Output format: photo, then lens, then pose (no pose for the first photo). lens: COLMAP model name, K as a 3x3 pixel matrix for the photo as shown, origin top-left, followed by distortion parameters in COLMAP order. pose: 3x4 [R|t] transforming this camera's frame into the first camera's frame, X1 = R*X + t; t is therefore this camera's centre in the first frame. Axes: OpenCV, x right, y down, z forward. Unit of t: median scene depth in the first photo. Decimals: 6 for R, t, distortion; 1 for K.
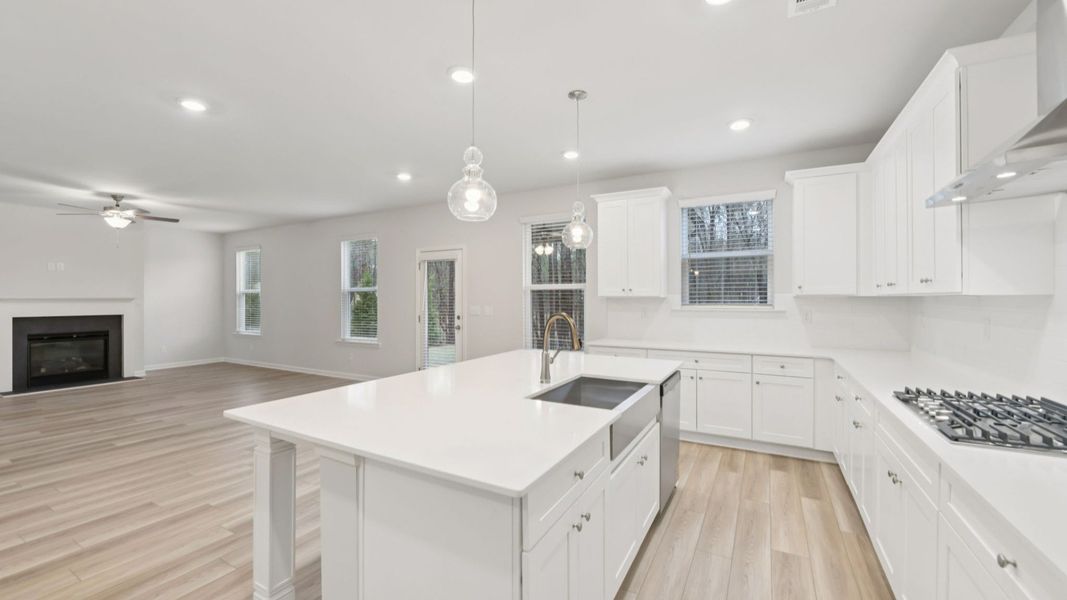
lens RADIAL K [[427.8, 0, 534.9], [0, 427.8, 295.8], [0, 0, 1]] dist [-0.010152, -0.000167]
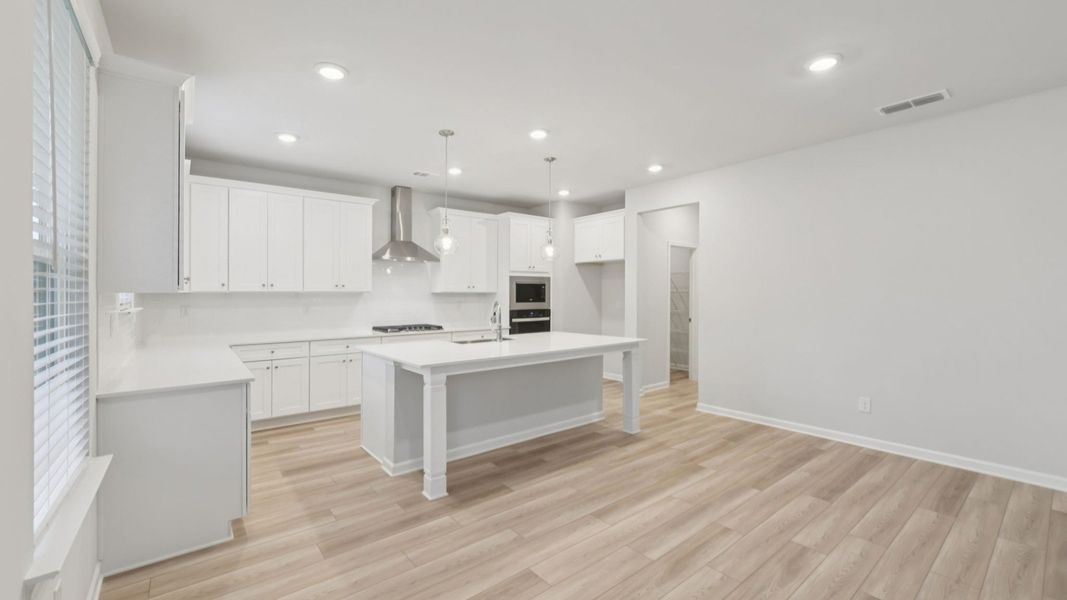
lens RADIAL K [[434.8, 0, 528.1], [0, 434.8, 296.7], [0, 0, 1]] dist [-0.010004, 0.000138]
pose [[-0.923395, -0.000163, 0.383851, -0.337700], [0.000494, 0.999999, 0.001613, 0.006601], [-0.383851, 0.001679, -0.923394, 1.132809]]
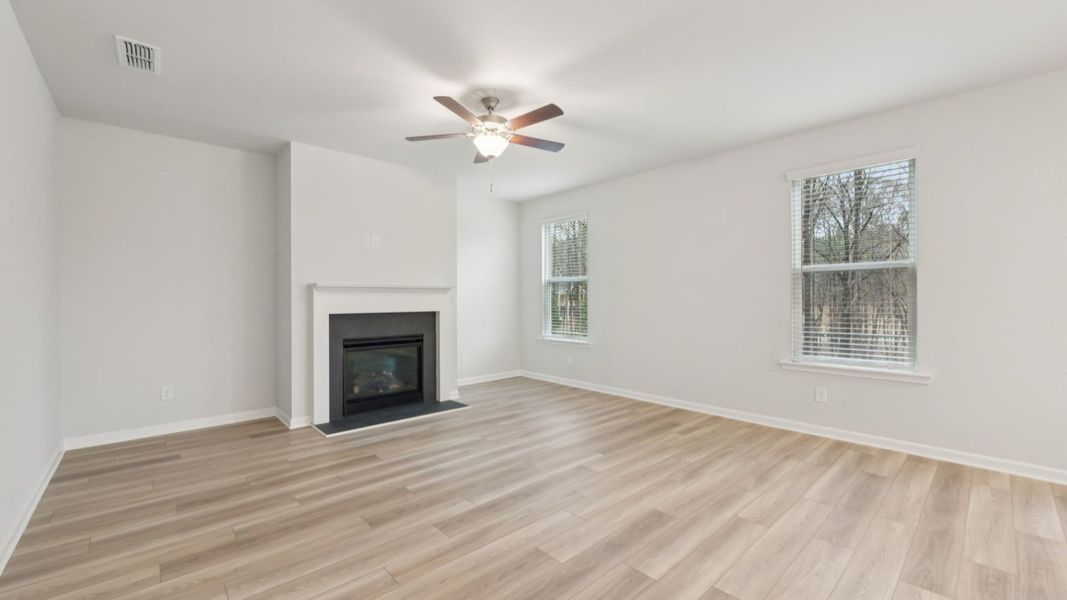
lens RADIAL K [[427.6, 0, 530.3], [0, 427.6, 296.2], [0, 0, 1]] dist [-0.006791, -0.000452]
pose [[0.946677, -0.002663, -0.322173, -0.804044], [0.003258, 0.999994, 0.001306, 0.025442], [0.322167, -0.002285, 0.946680, 0.510568]]
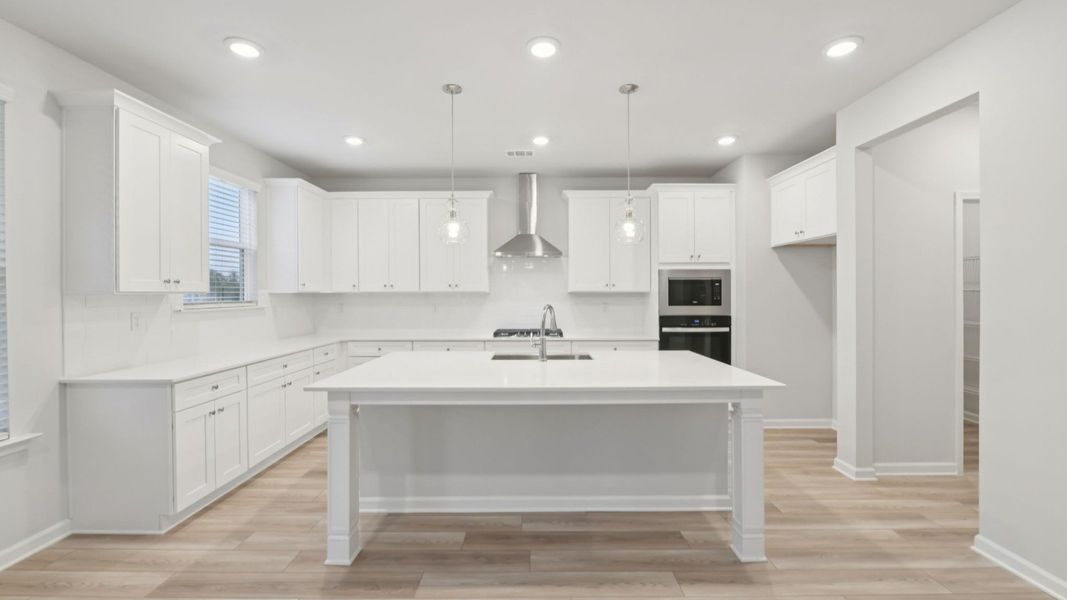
lens RADIAL K [[427.8, 0, 534.9], [0, 427.8, 295.8], [0, 0, 1]] dist [-0.010152, -0.000167]
pose [[-0.483034, -0.003234, 0.875595, -0.467706], [-0.002292, 0.999994, 0.002429, 0.003160], [-0.875598, -0.000834, -0.483039, 0.709934]]
